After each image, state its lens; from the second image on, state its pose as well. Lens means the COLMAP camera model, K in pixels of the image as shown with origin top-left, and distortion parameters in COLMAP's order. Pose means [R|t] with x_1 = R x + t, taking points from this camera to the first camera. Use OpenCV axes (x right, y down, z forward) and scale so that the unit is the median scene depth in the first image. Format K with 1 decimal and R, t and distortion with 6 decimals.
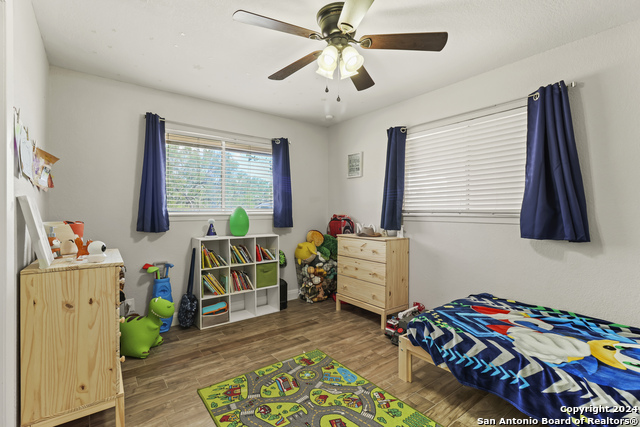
lens RADIAL K [[298.2, 0, 320.9], [0, 298.2, 212.7], [0, 0, 1]] dist [-0.000268, -0.000980]
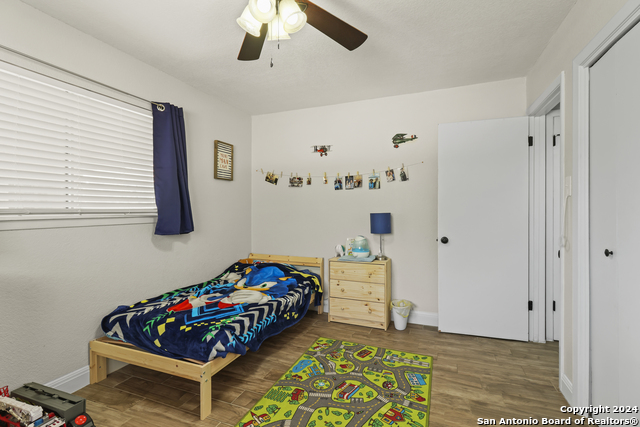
lens RADIAL K [[298.2, 0, 322.5], [0, 298.2, 211.4], [0, 0, 1]] dist [-0.000268, -0.000980]
pose [[-0.526369, -0.004734, 0.850243, -0.605980], [0.006662, 0.999931, 0.009692, -0.010048], [-0.850230, 0.010766, -0.526301, 1.191958]]
